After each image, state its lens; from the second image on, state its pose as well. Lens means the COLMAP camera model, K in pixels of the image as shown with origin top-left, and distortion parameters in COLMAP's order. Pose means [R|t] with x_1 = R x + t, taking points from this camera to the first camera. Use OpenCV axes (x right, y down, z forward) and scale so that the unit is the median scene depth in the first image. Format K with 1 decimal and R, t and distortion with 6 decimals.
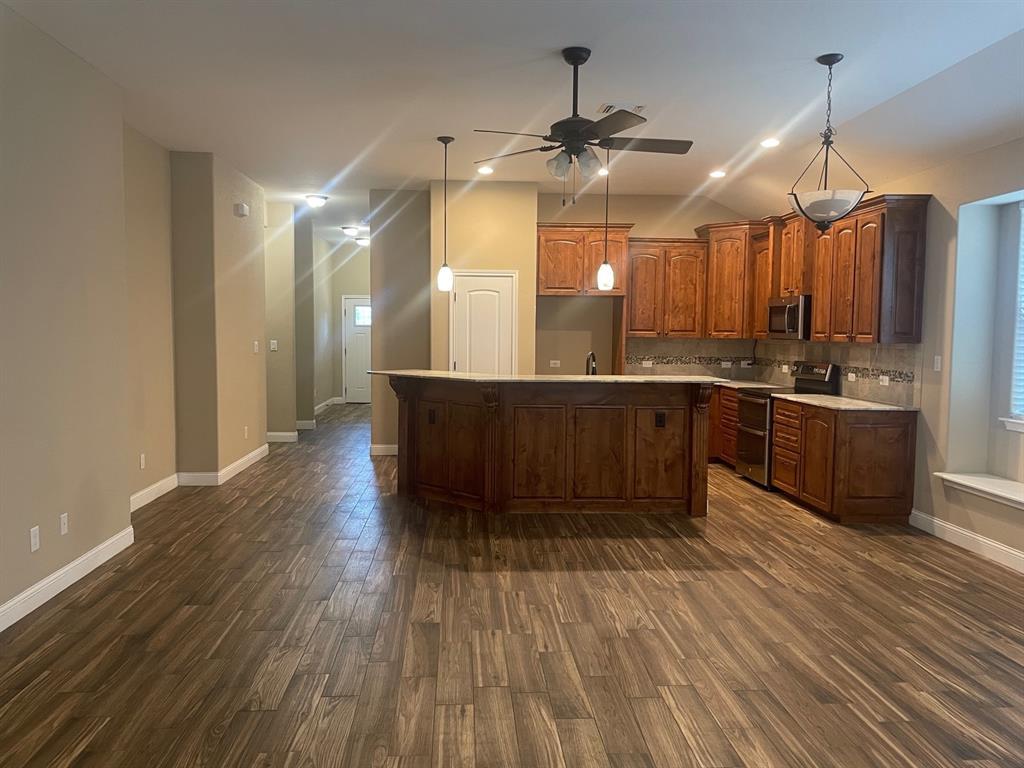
lens RADIAL K [[775.7, 0, 514.0], [0, 775.7, 375.7], [0, 0, 1]] dist [0.093919, -0.127340]
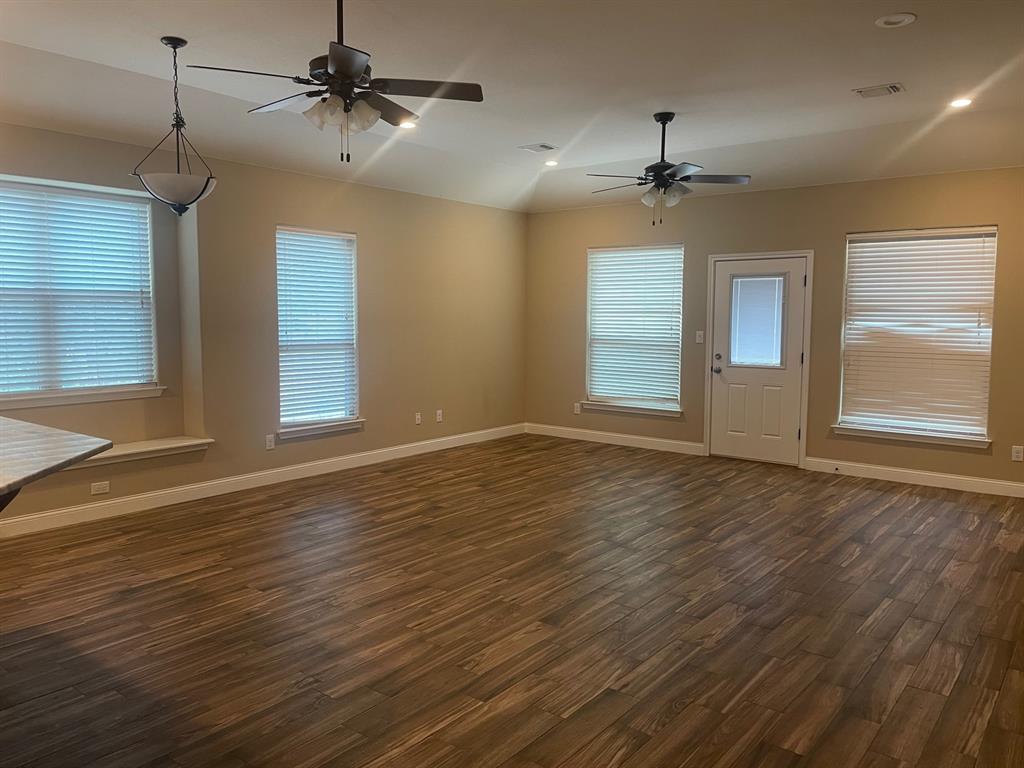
lens RADIAL K [[775.7, 0, 514.0], [0, 775.7, 375.7], [0, 0, 1]] dist [0.093919, -0.127340]
pose [[-0.747765, -0.064244, 0.660848, -0.593355], [0.029890, 0.991042, 0.130165, -0.093260], [-0.663290, 0.117085, -0.739146, 1.460950]]
